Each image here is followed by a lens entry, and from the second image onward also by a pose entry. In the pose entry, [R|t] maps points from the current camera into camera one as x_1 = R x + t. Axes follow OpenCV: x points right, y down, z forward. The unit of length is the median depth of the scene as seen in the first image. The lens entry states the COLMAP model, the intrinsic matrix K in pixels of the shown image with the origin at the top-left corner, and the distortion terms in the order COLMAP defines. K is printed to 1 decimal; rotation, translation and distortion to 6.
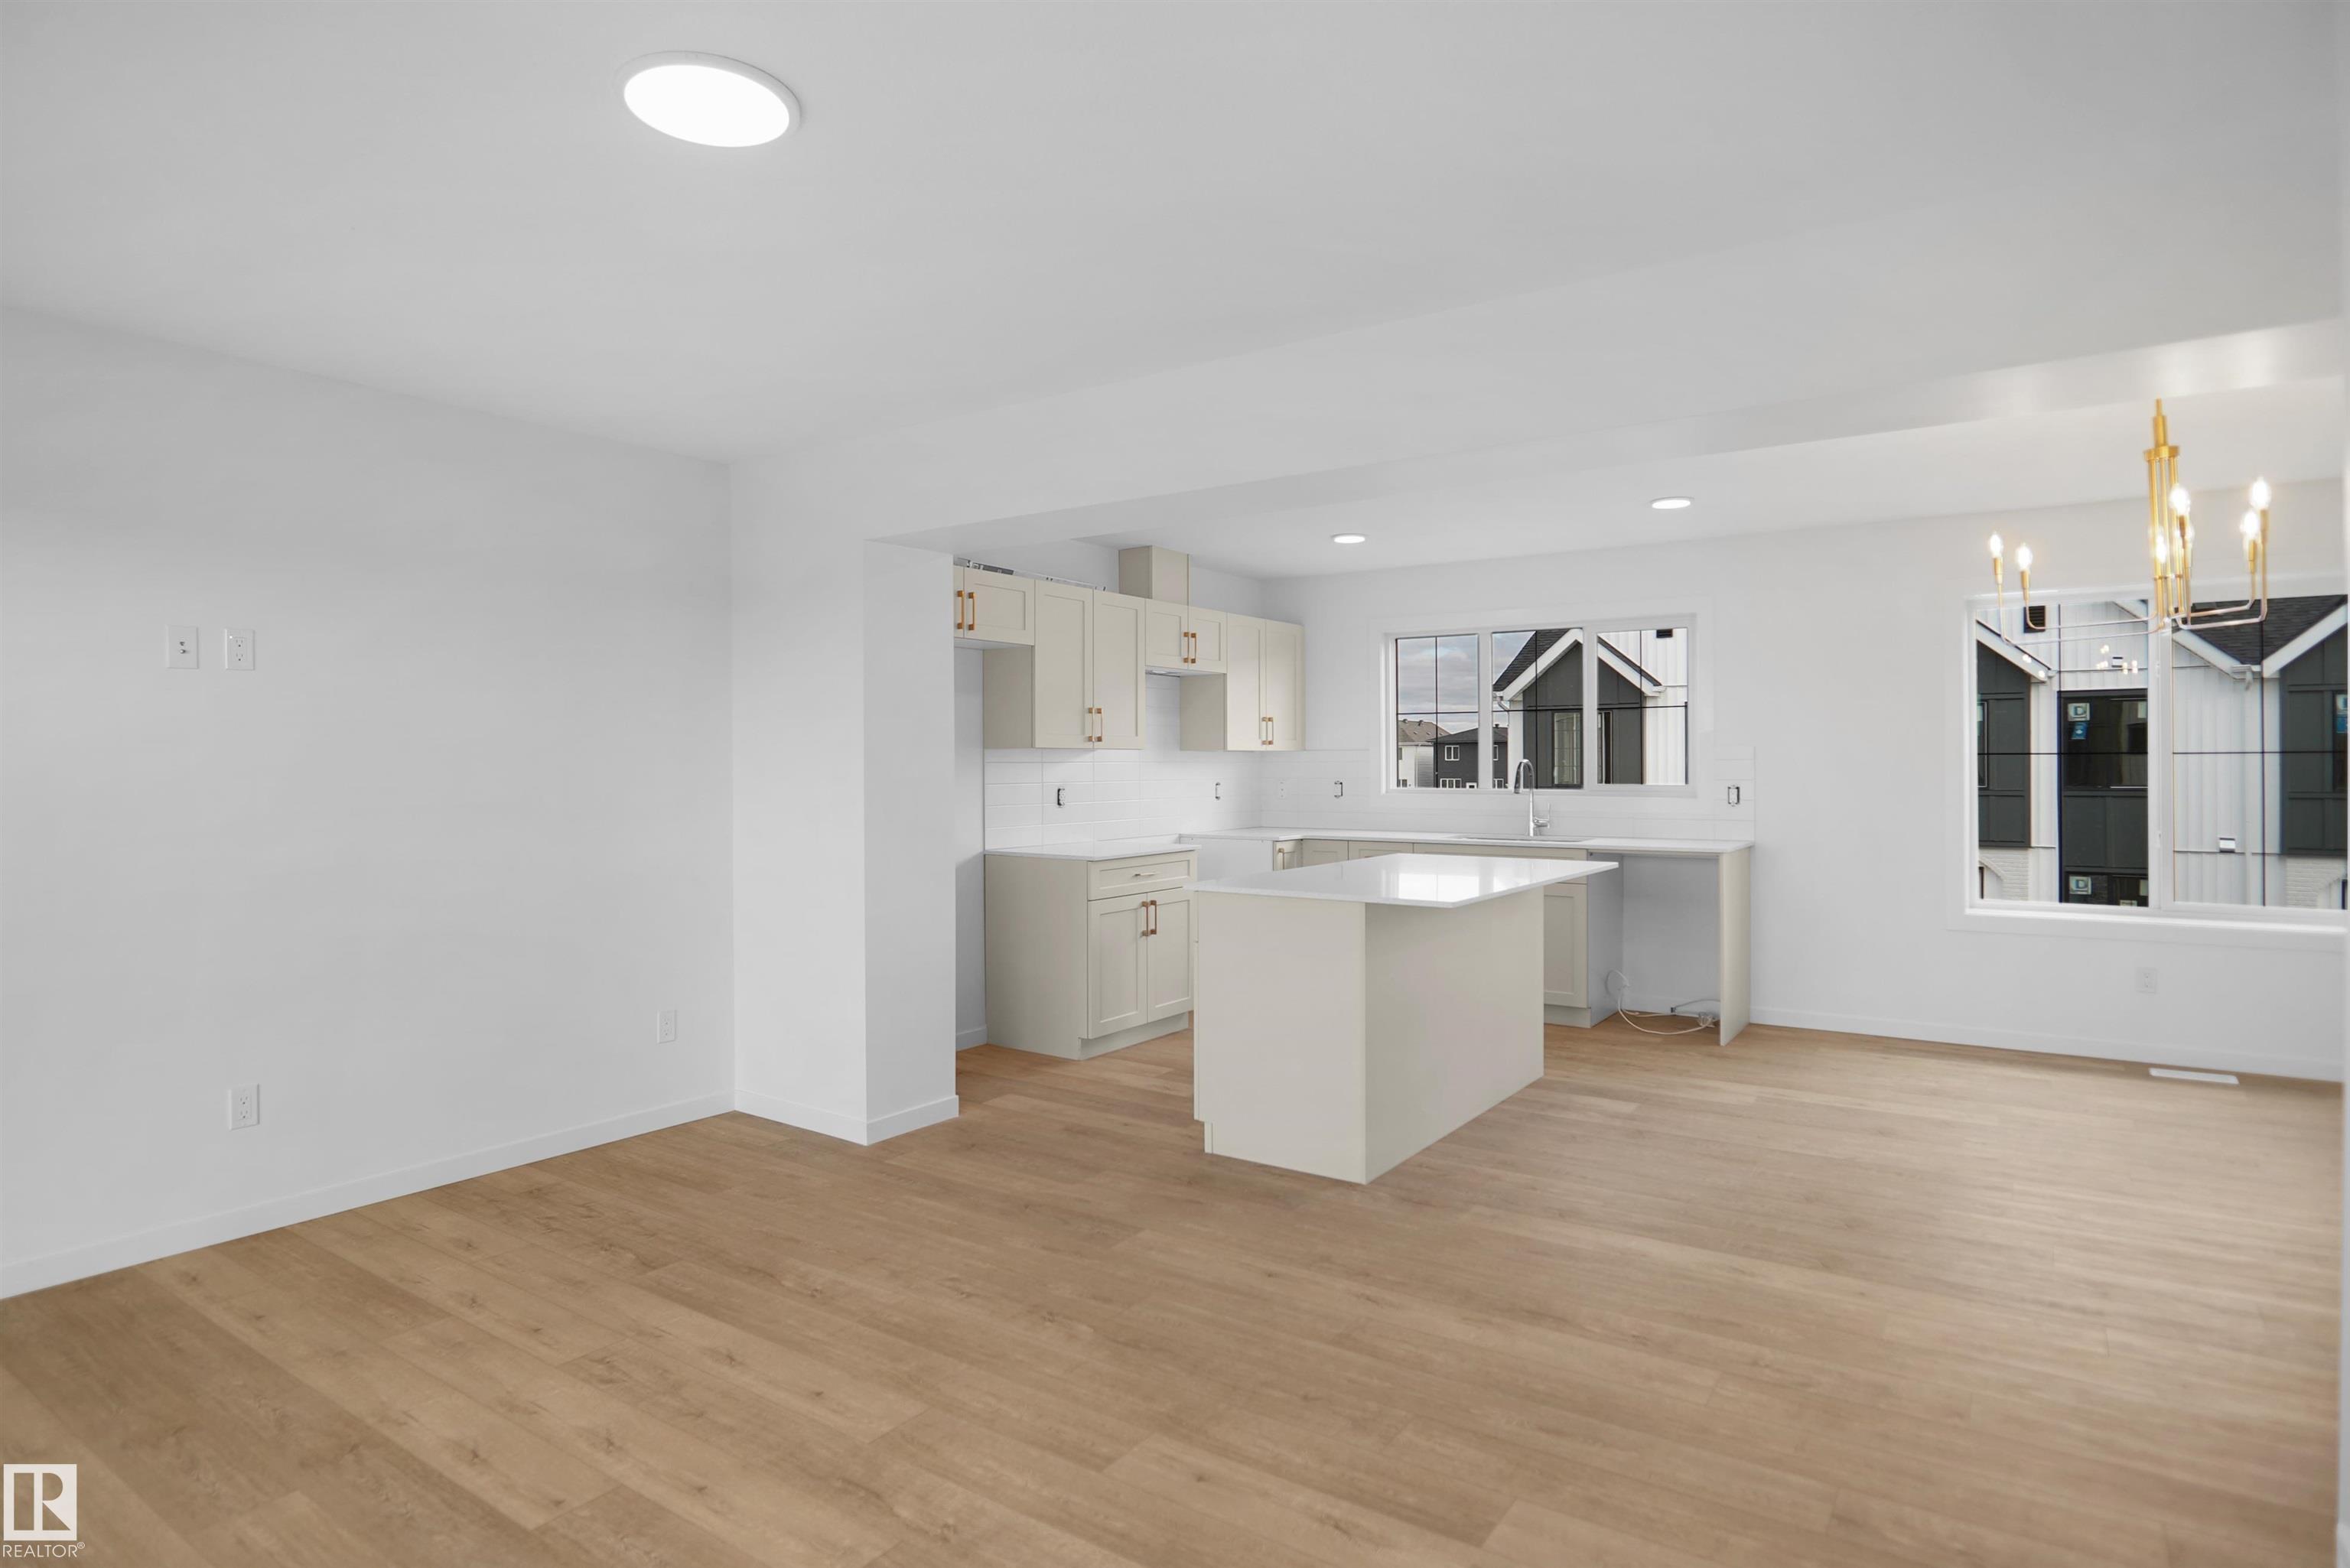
lens RADIAL K [[1282.0, 0, 1175.0], [0, 1282.0, 784.0], [0, 0, 1]] dist [-0.040901, 0.016126]
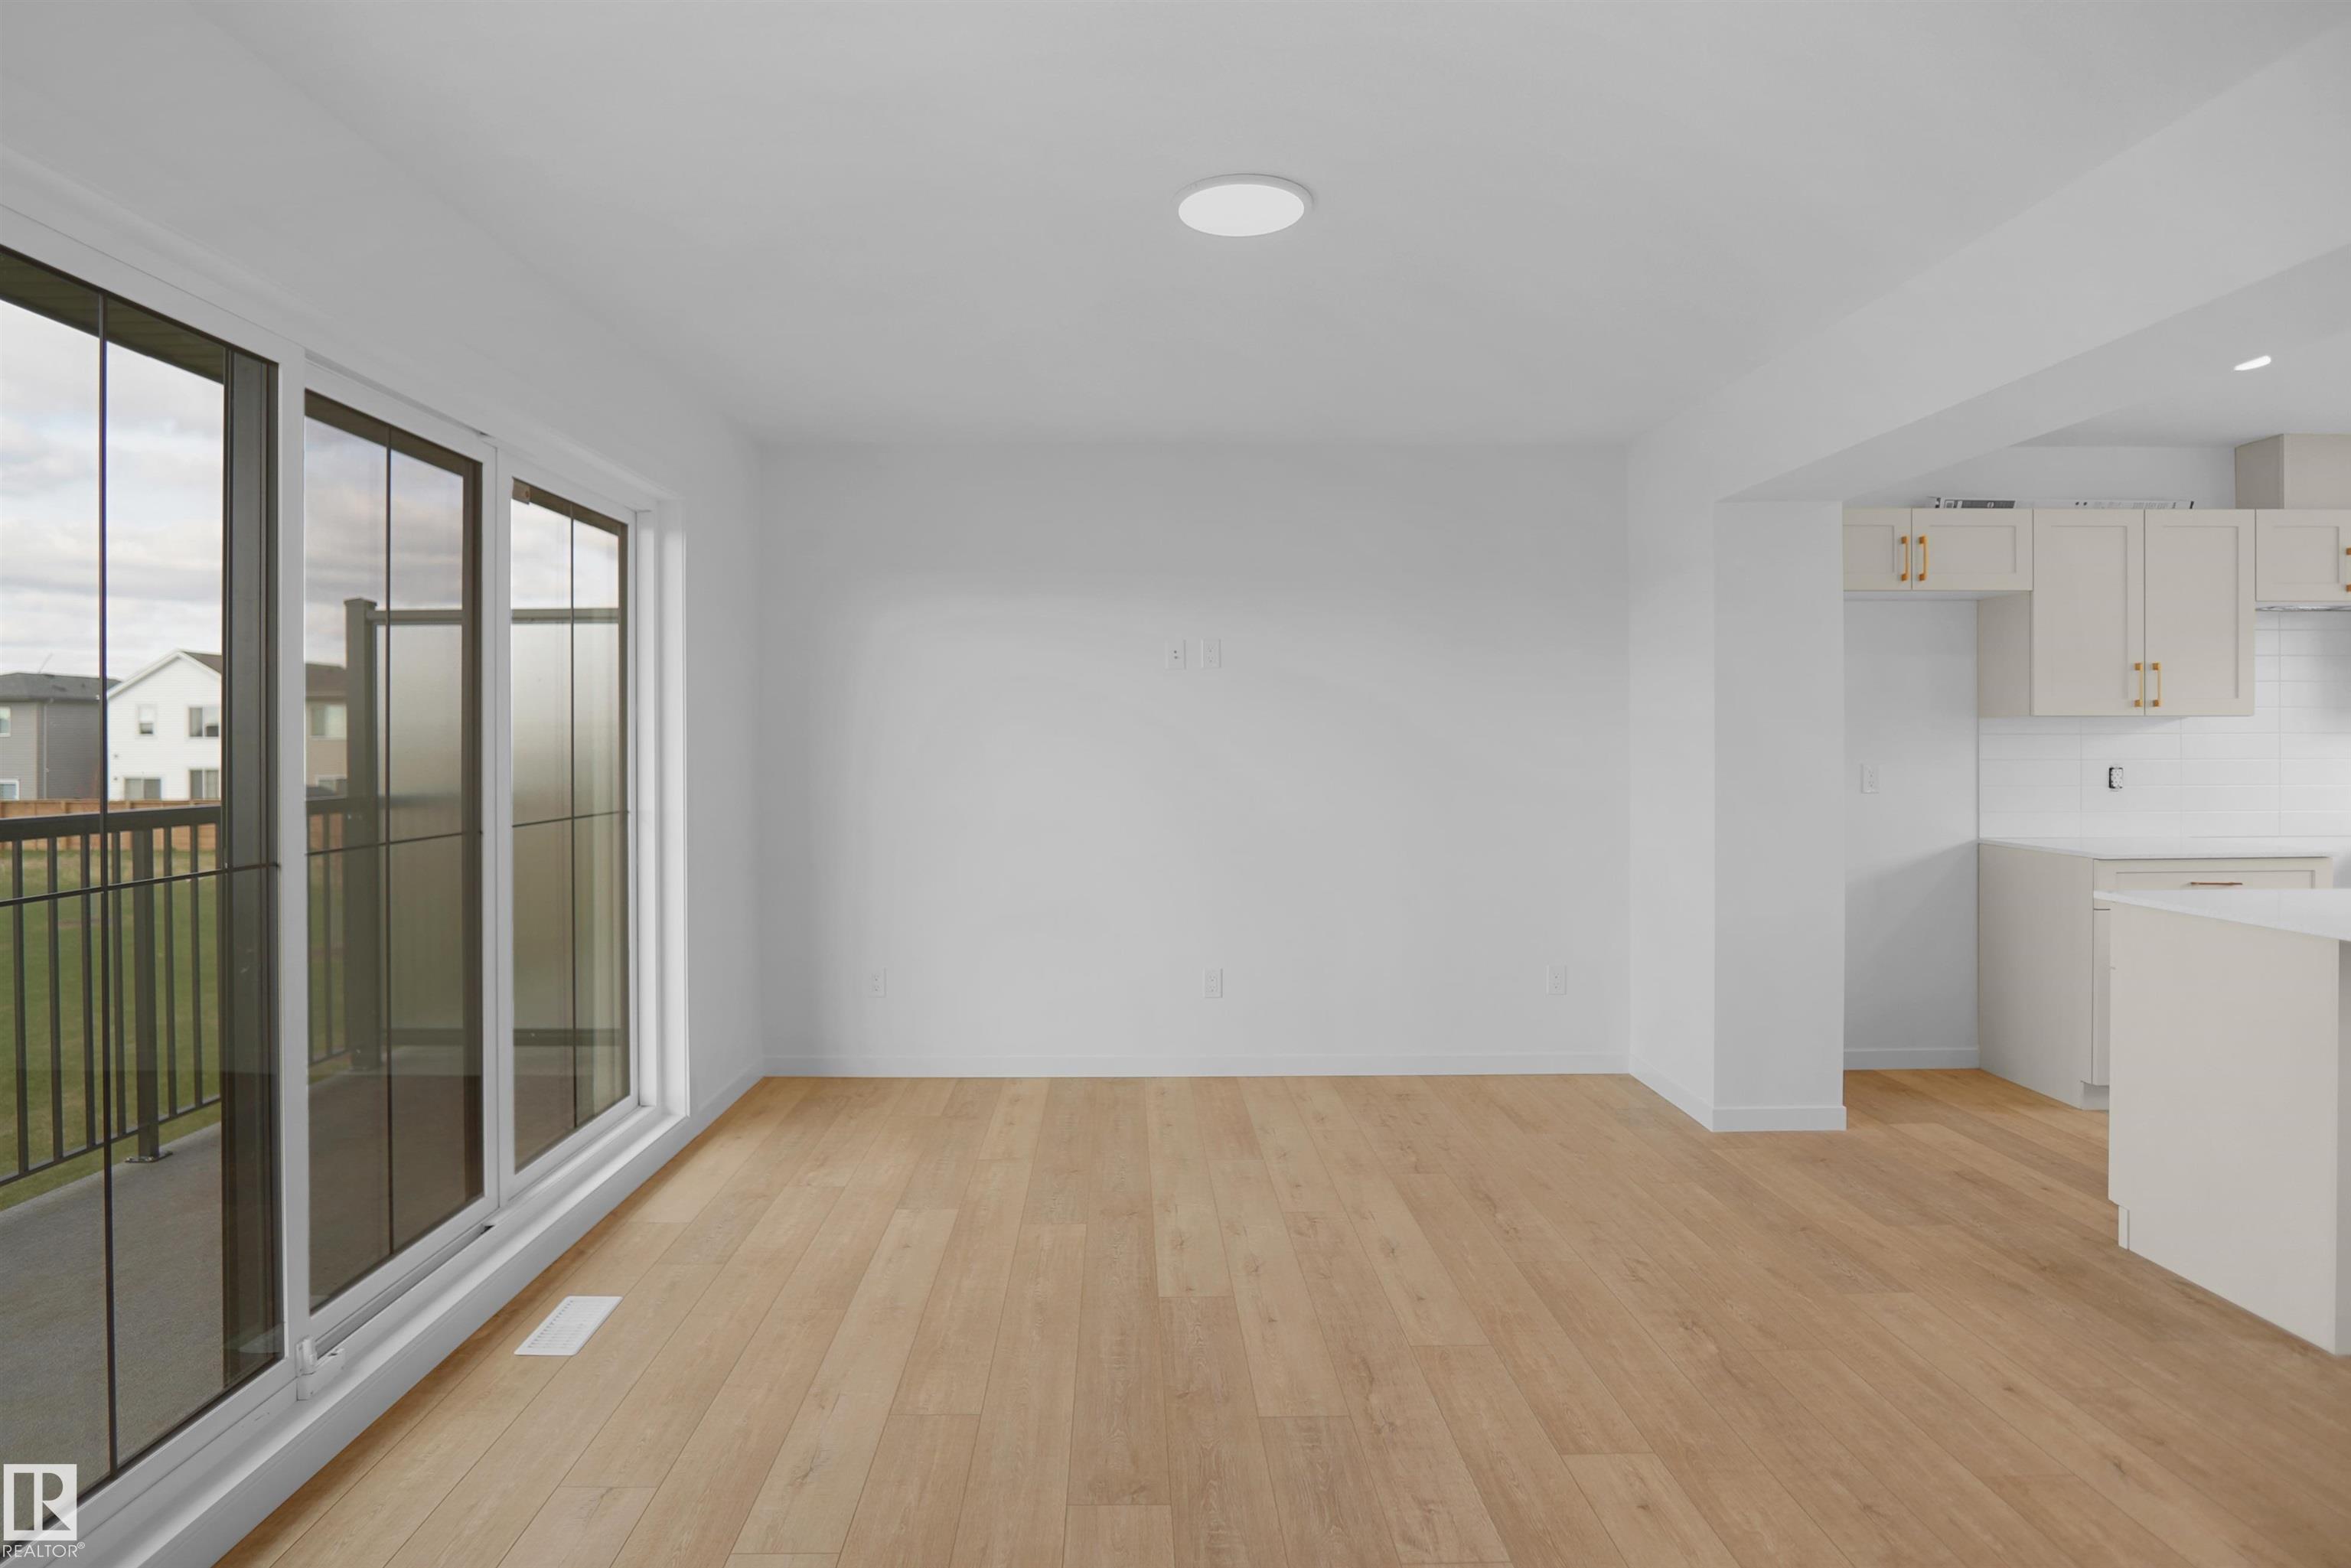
lens RADIAL K [[1300.2, 0, 1149.0], [0, 1300.2, 762.5], [0, 0, 1]] dist [-0.017946, 0.000916]
pose [[0.579646, 0.013935, -0.814749, 0.371929], [-0.011699, 0.999893, 0.008779, 0.001195], [0.814784, 0.004443, 0.579747, 0.104647]]
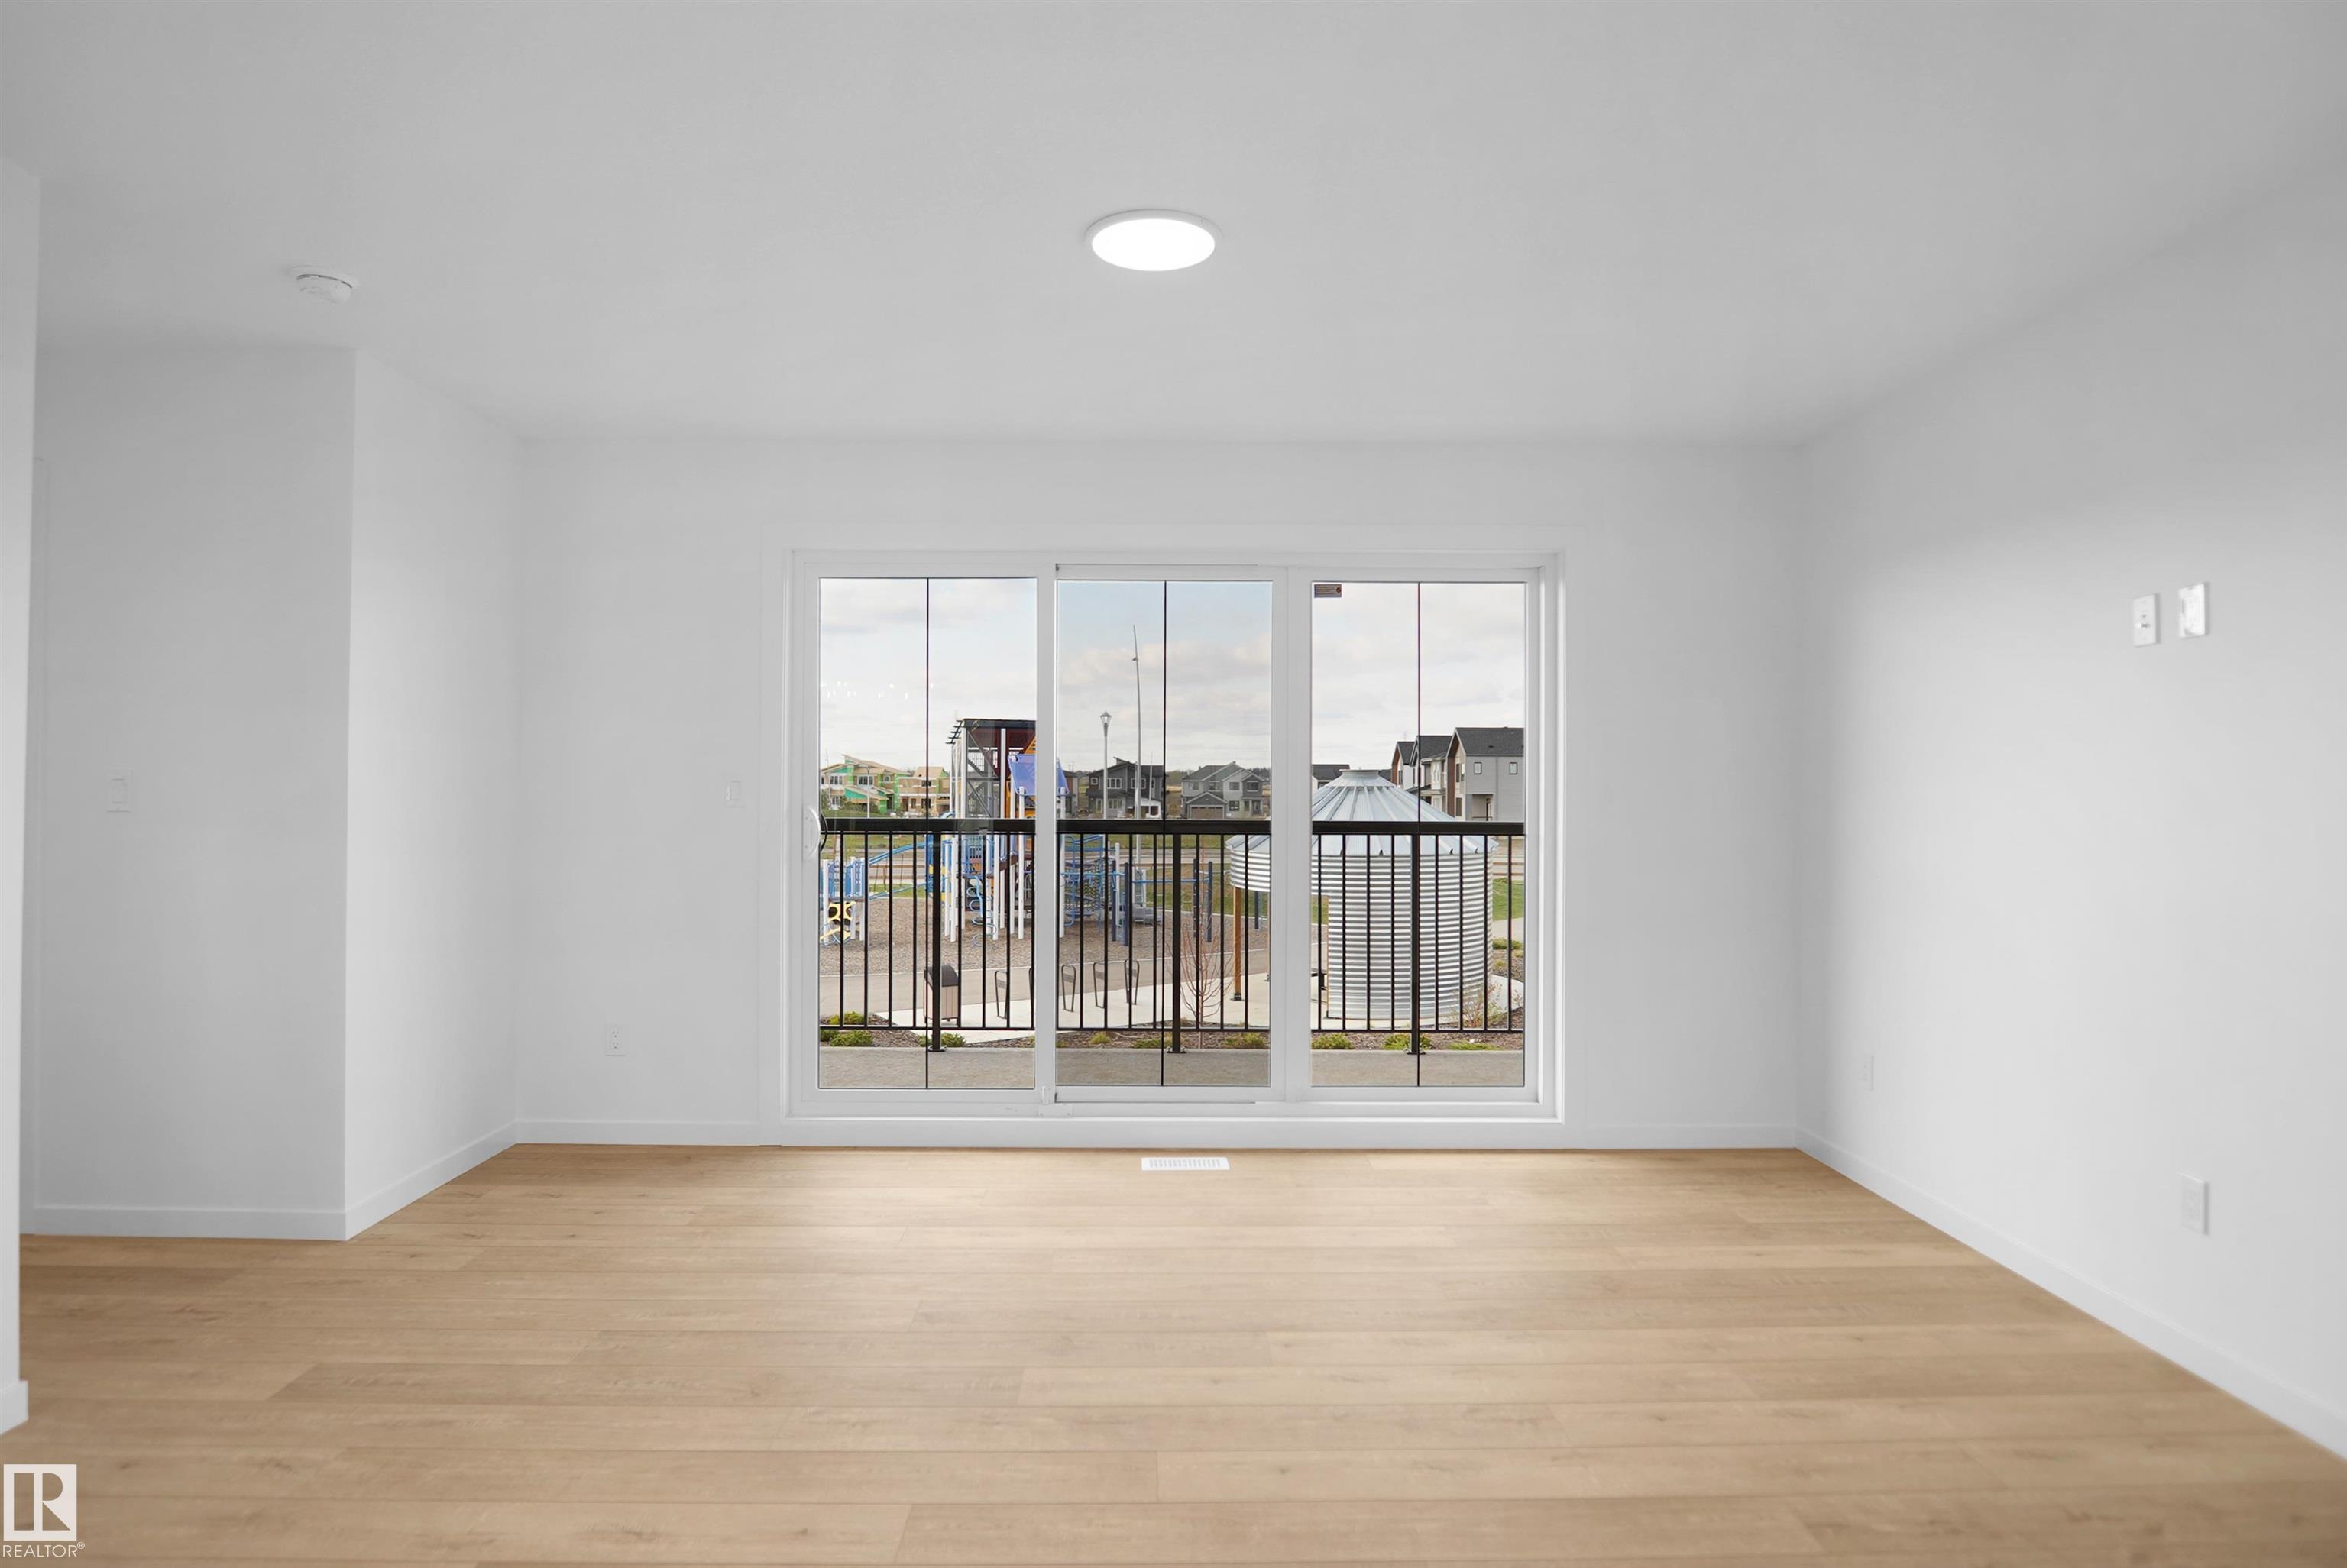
lens RADIAL K [[1297.8, 0, 1147.1], [0, 1297.8, 762.6], [0, 0, 1]] dist [-0.017946, 0.000916]
pose [[-0.832046, -0.012955, -0.554555, 0.219441], [-0.007064, 0.999894, -0.012761, 0.003418], [0.554661, -0.006701, -0.832049, 1.250524]]
